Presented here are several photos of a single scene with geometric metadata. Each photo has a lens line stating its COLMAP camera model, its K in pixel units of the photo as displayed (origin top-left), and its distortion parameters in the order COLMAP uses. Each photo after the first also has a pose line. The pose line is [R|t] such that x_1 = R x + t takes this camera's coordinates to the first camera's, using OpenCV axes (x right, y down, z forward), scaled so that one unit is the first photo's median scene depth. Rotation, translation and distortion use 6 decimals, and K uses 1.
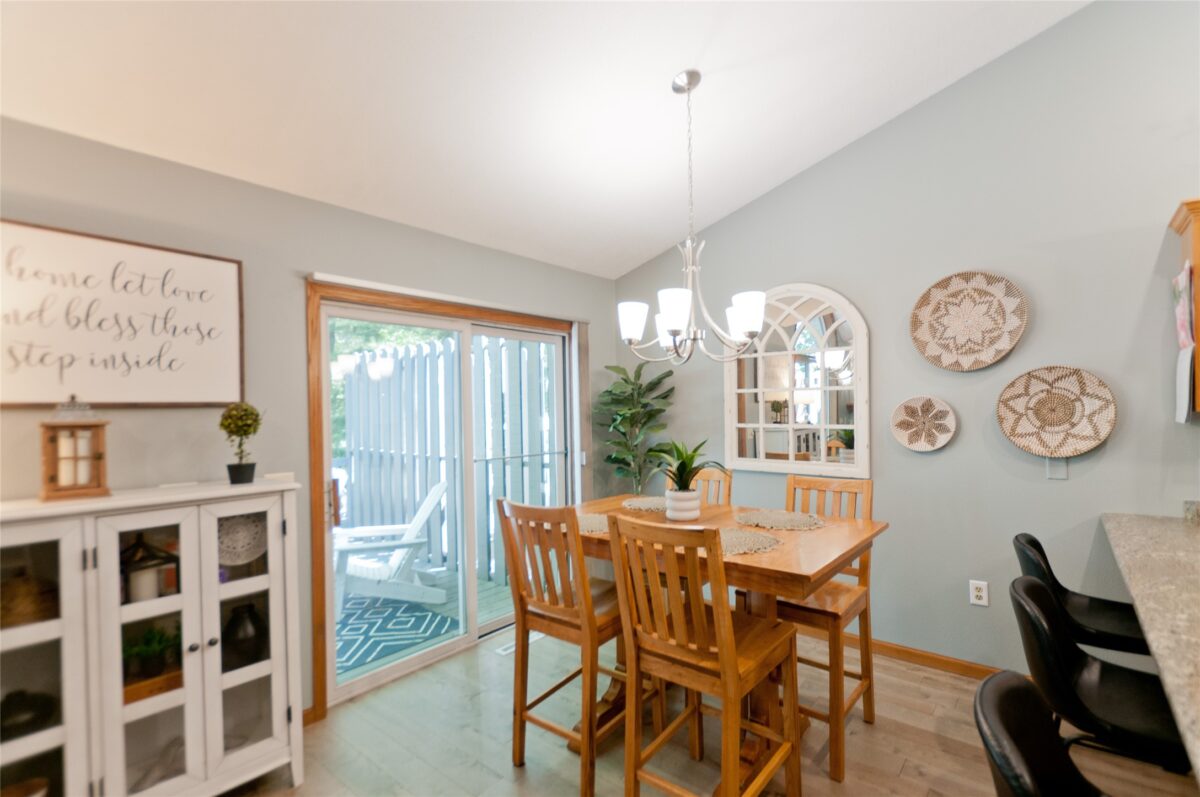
lens RADIAL K [[546.2, 0, 600.1], [0, 546.2, 411.5], [0, 0, 1]] dist [0.003158, -0.000035]
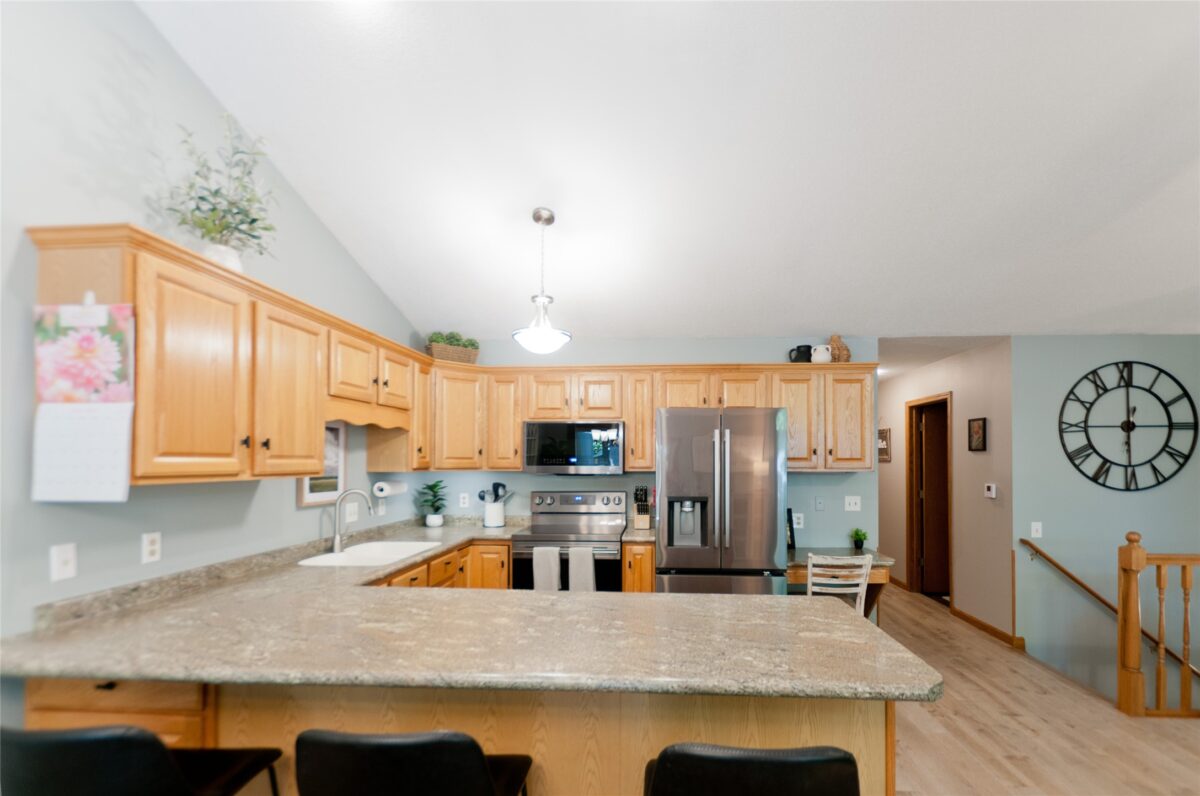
lens RADIAL K [[539.7, 0, 627.7], [0, 539.7, 454.0], [0, 0, 1]] dist [0.022476, -0.013120]
pose [[-0.592025, 0.023543, 0.805575, -0.002122], [0.009161, 0.999705, -0.022483, -0.016974], [-0.805867, -0.005931, -0.592067, 0.702904]]
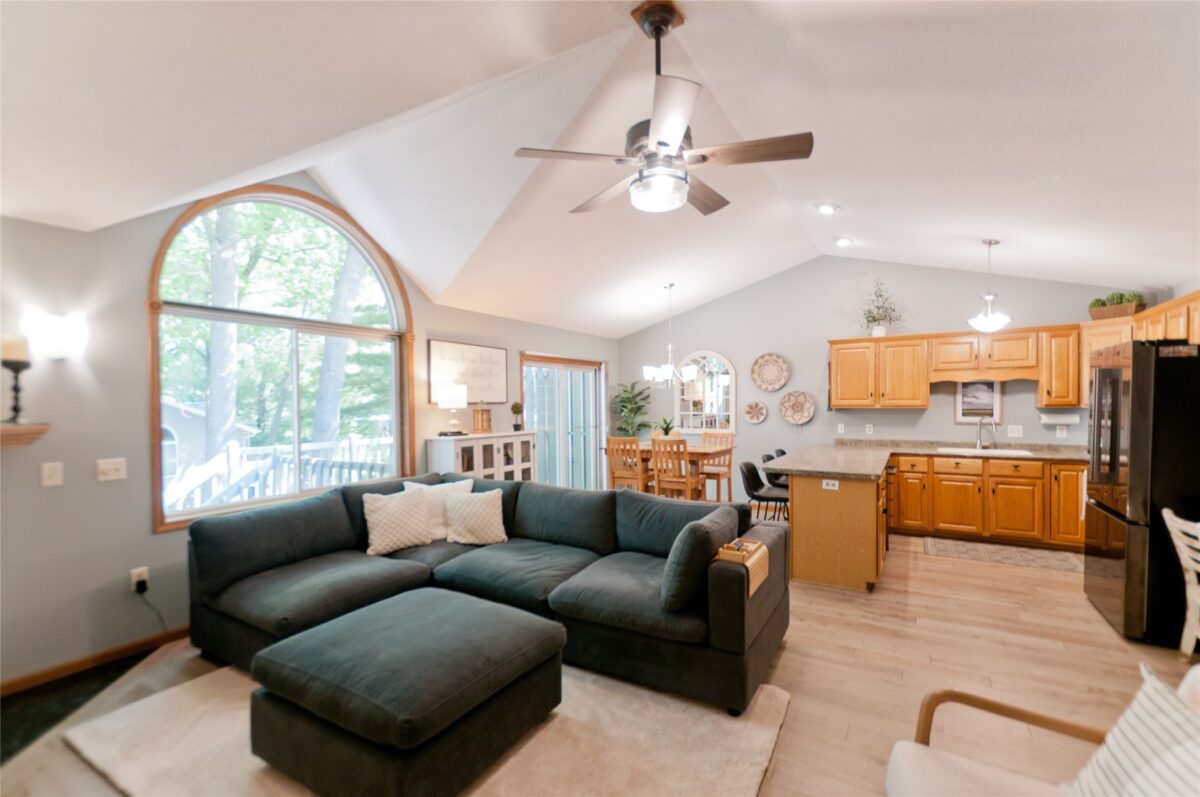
lens RADIAL K [[514.6, 0, 603.4], [0, 514.6, 409.3], [0, 0, 1]] dist [0.013283, -0.006842]
pose [[0.988625, 0.006250, 0.150268, -0.499362], [-0.007429, 0.999946, 0.007288, -0.002485], [-0.150215, -0.008321, 0.988618, -1.365015]]
